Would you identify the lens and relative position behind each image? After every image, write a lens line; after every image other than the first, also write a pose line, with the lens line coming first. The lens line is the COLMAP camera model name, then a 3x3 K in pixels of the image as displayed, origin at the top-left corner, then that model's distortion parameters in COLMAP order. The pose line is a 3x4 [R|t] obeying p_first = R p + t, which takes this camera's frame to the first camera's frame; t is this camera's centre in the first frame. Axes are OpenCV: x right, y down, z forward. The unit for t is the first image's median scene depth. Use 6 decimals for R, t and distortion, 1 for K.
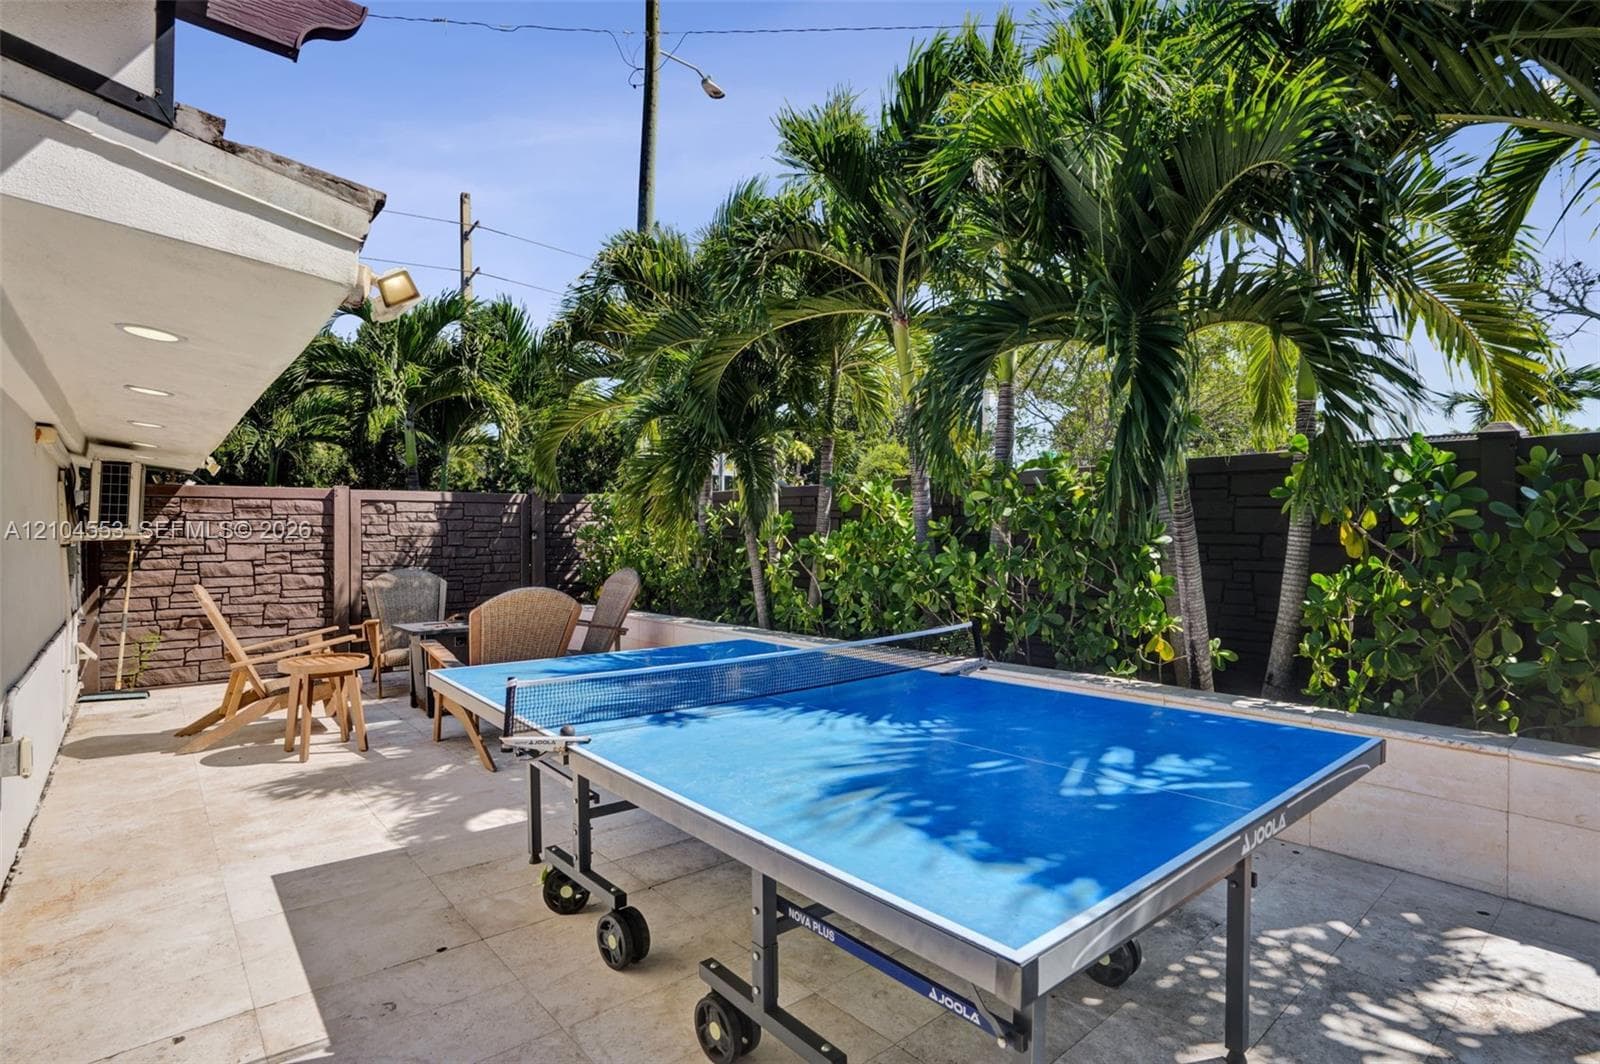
lens RADIAL K [[740.6, 0, 807.7], [0, 740.6, 526.5], [0, 0, 1]] dist [-0.076622, 0.034812]
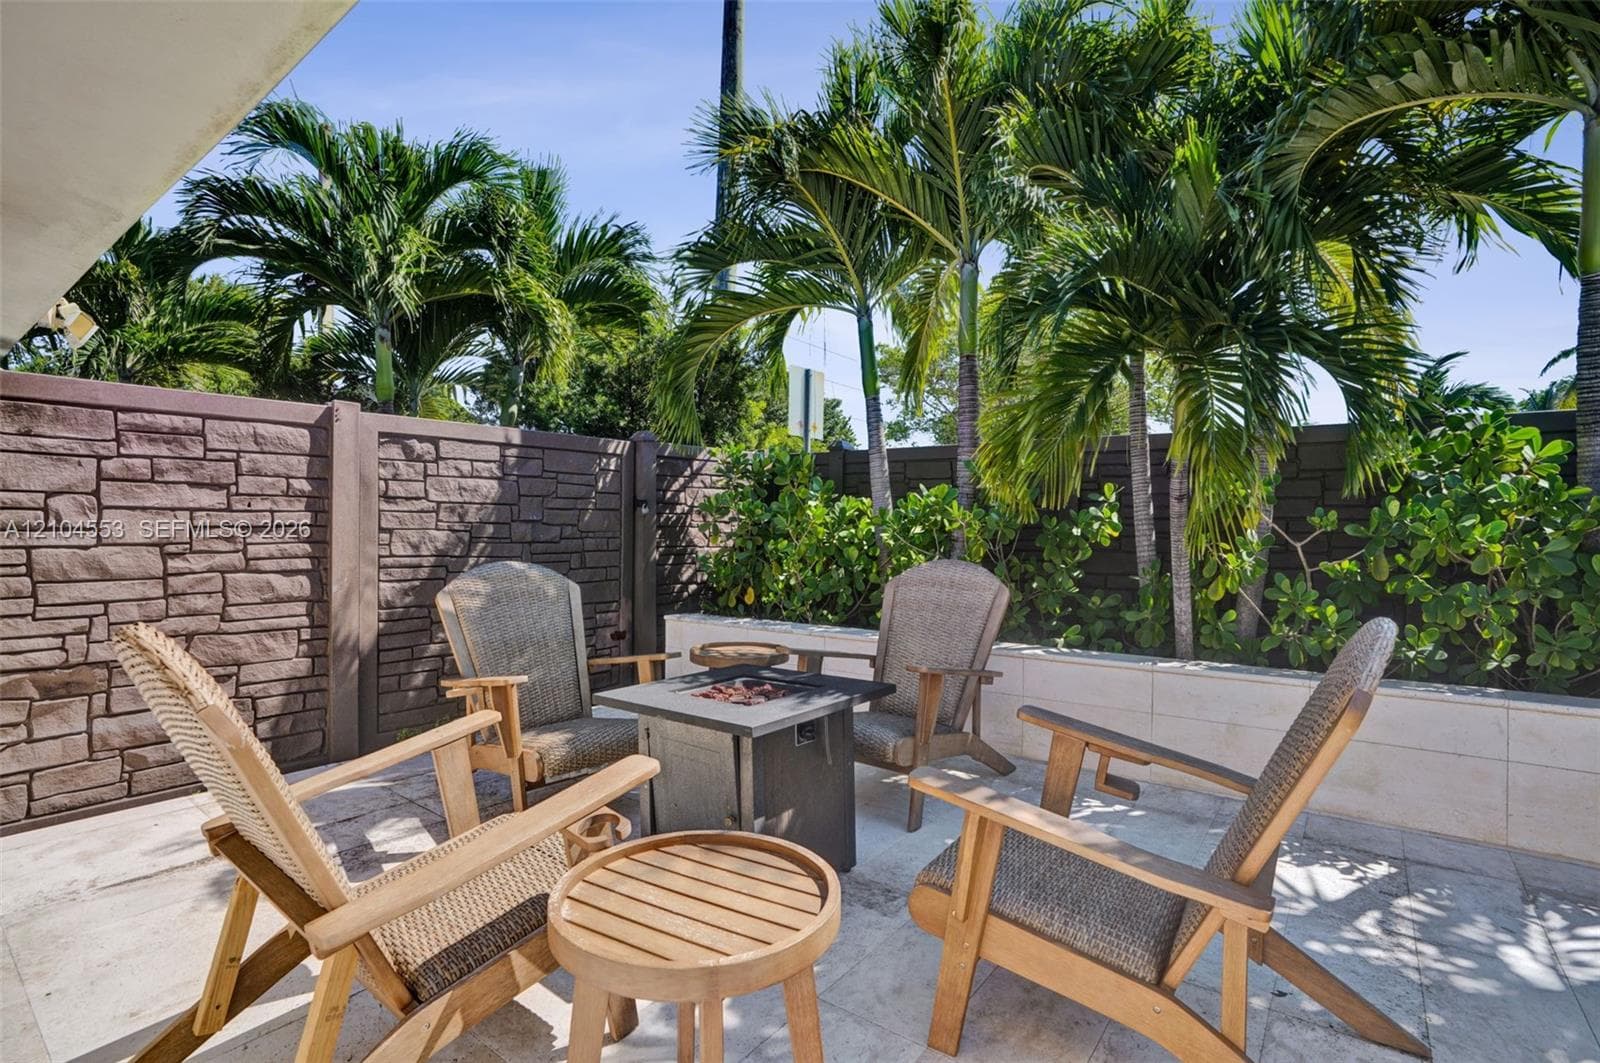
lens RADIAL K [[740.6, 0, 807.7], [0, 740.6, 526.0], [0, 0, 1]] dist [-0.076622, 0.034812]
pose [[0.982688, 0.010300, 0.184980, -0.423402], [-0.012062, 0.999892, 0.008402, 0.024962], [-0.184873, -0.010488, 0.982706, 0.438988]]
